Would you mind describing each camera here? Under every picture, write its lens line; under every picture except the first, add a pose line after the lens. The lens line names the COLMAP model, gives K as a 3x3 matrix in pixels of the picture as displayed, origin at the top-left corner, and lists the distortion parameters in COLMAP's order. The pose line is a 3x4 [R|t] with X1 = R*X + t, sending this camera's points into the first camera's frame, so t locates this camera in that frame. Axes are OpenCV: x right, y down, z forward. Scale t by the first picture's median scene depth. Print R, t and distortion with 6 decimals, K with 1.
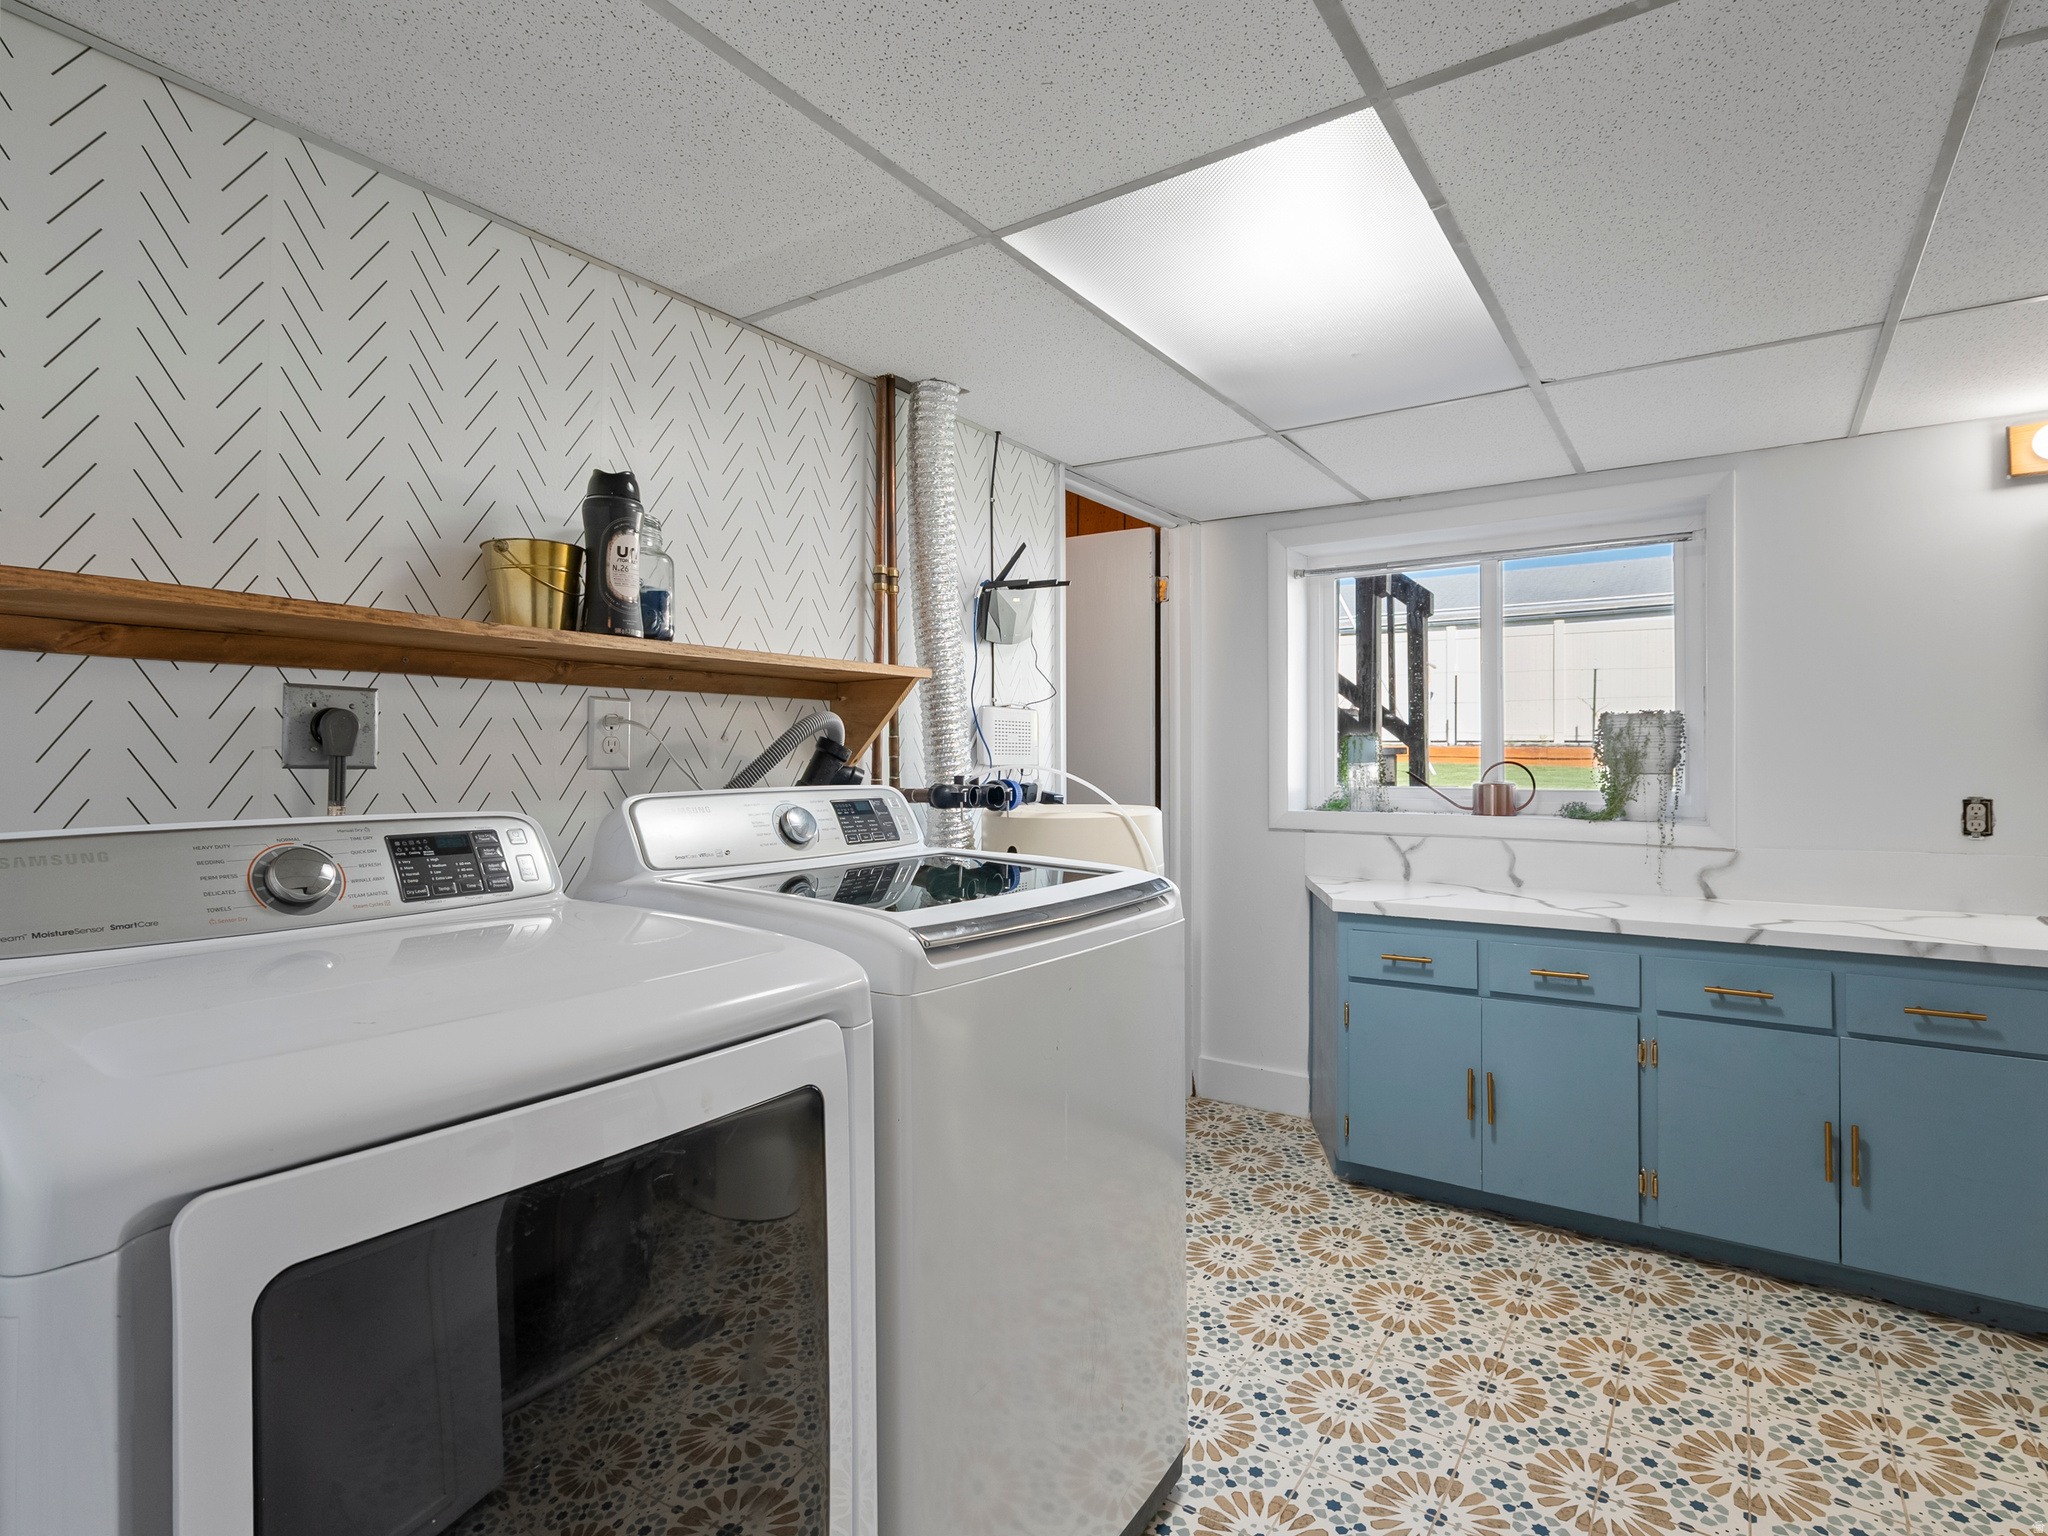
lens RADIAL K [[1050.8, 0, 1029.6], [0, 1050.8, 757.8], [0, 0, 1]] dist [-0.004431, 0.002590]
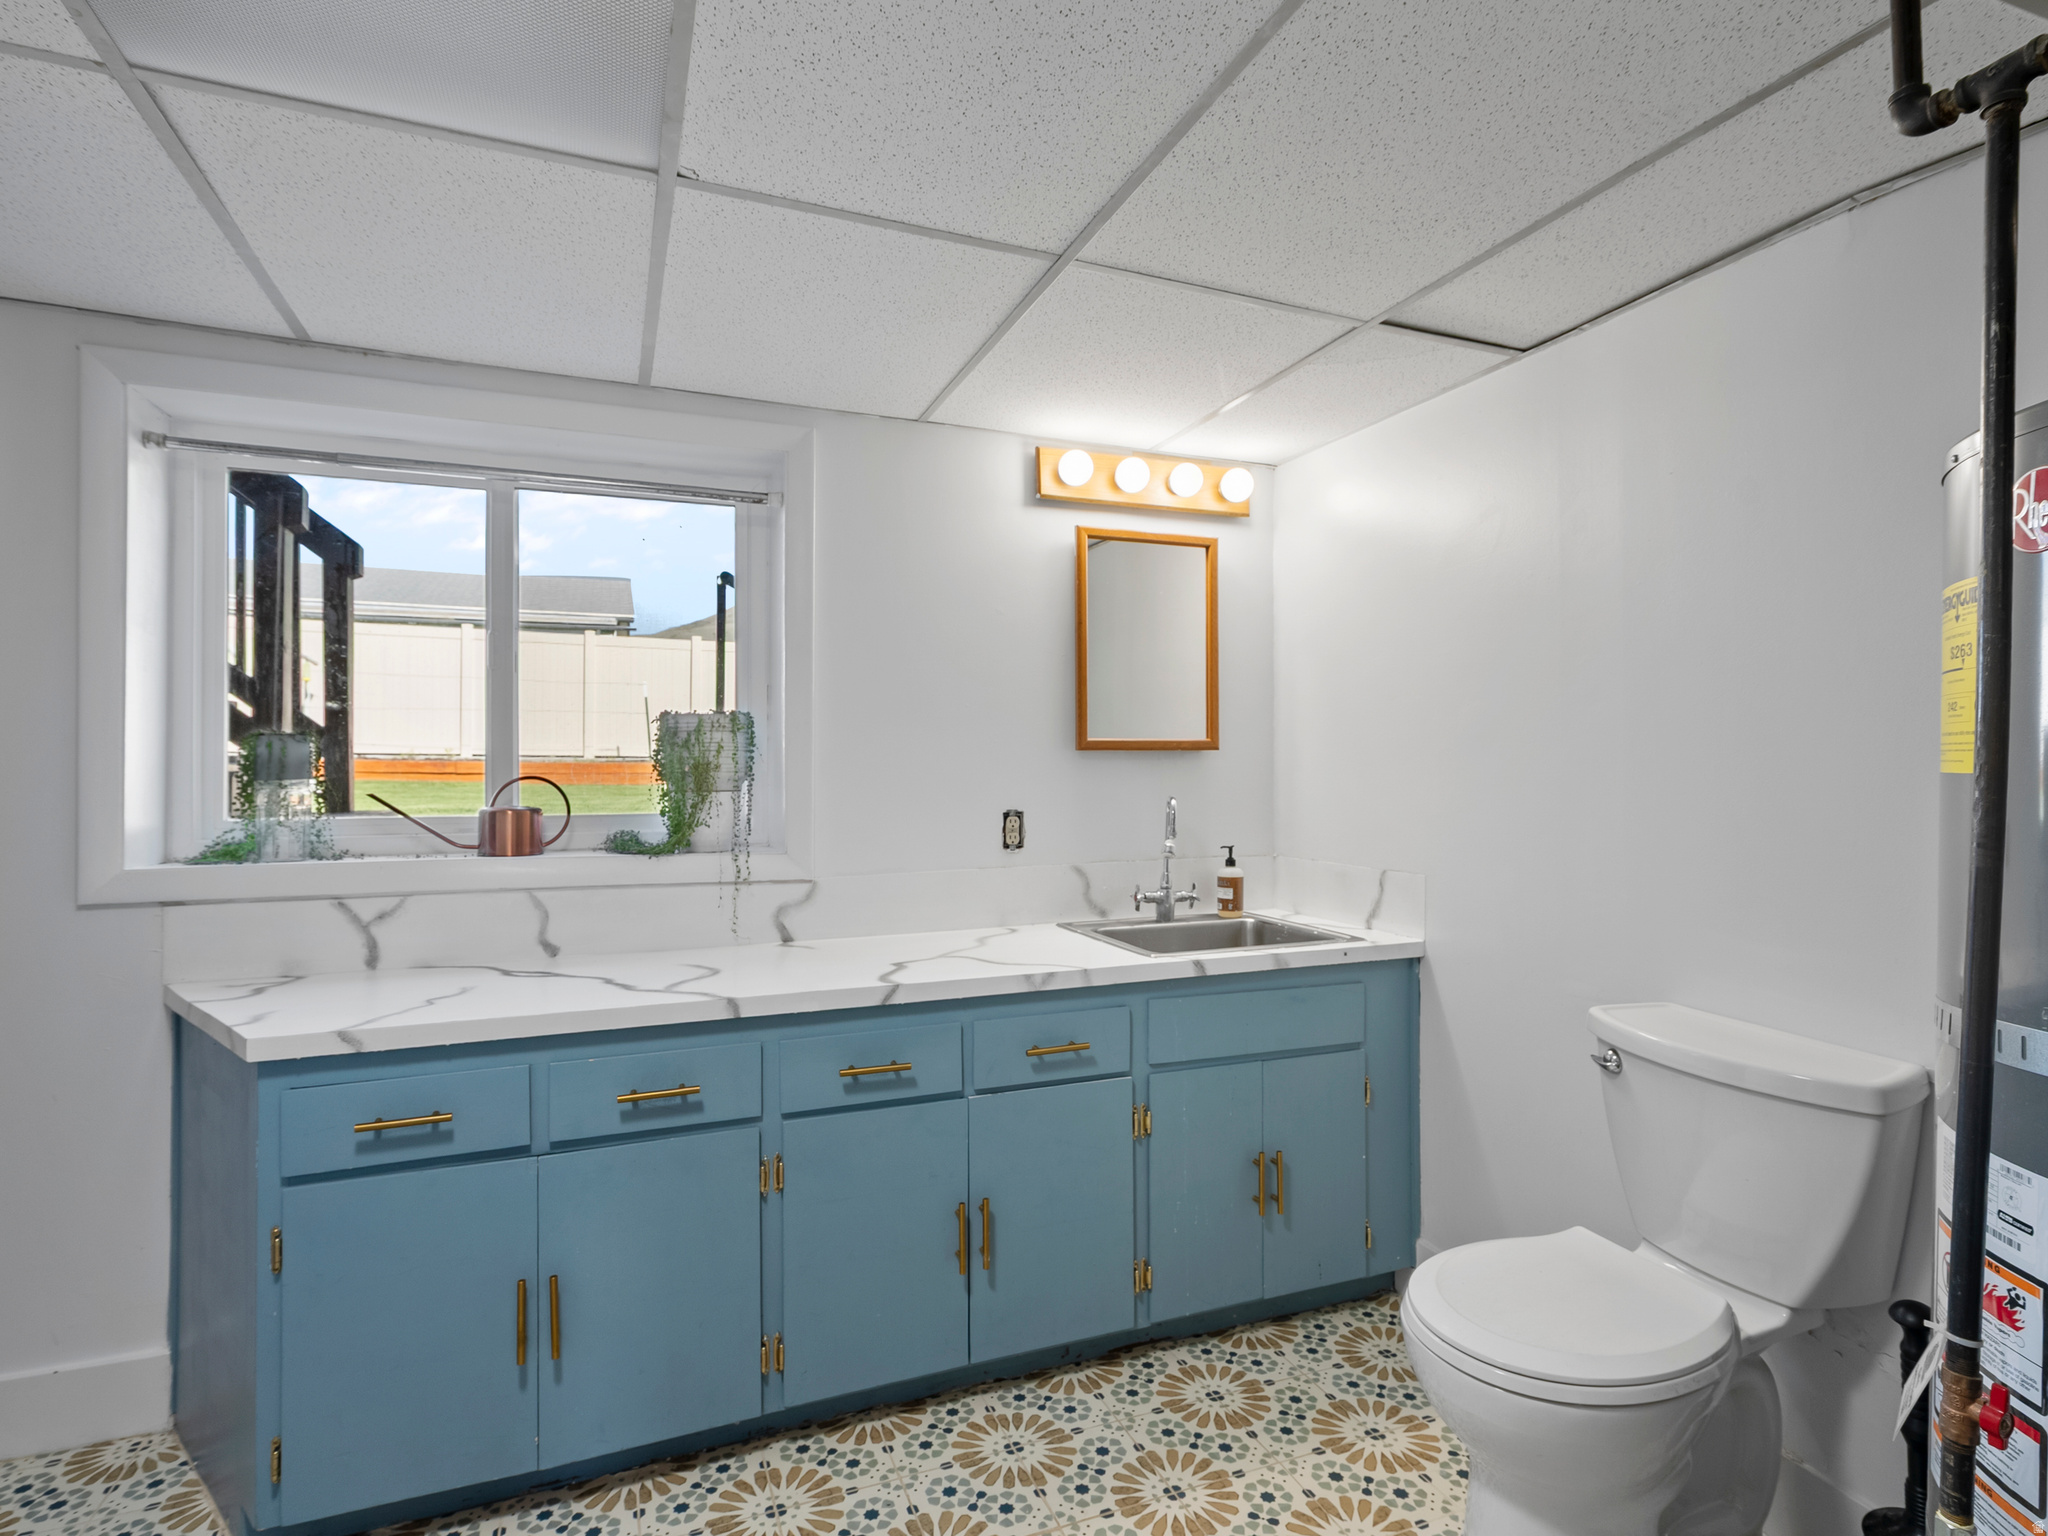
lens RADIAL K [[1050.8, 0, 1029.6], [0, 1050.8, 757.8], [0, 0, 1]] dist [-0.004431, 0.002590]
pose [[0.558049, 0.008883, 0.829760, 0.069791], [0.001652, 0.999929, -0.011815, -0.000109], [-0.829806, 0.007964, 0.557995, 0.379364]]
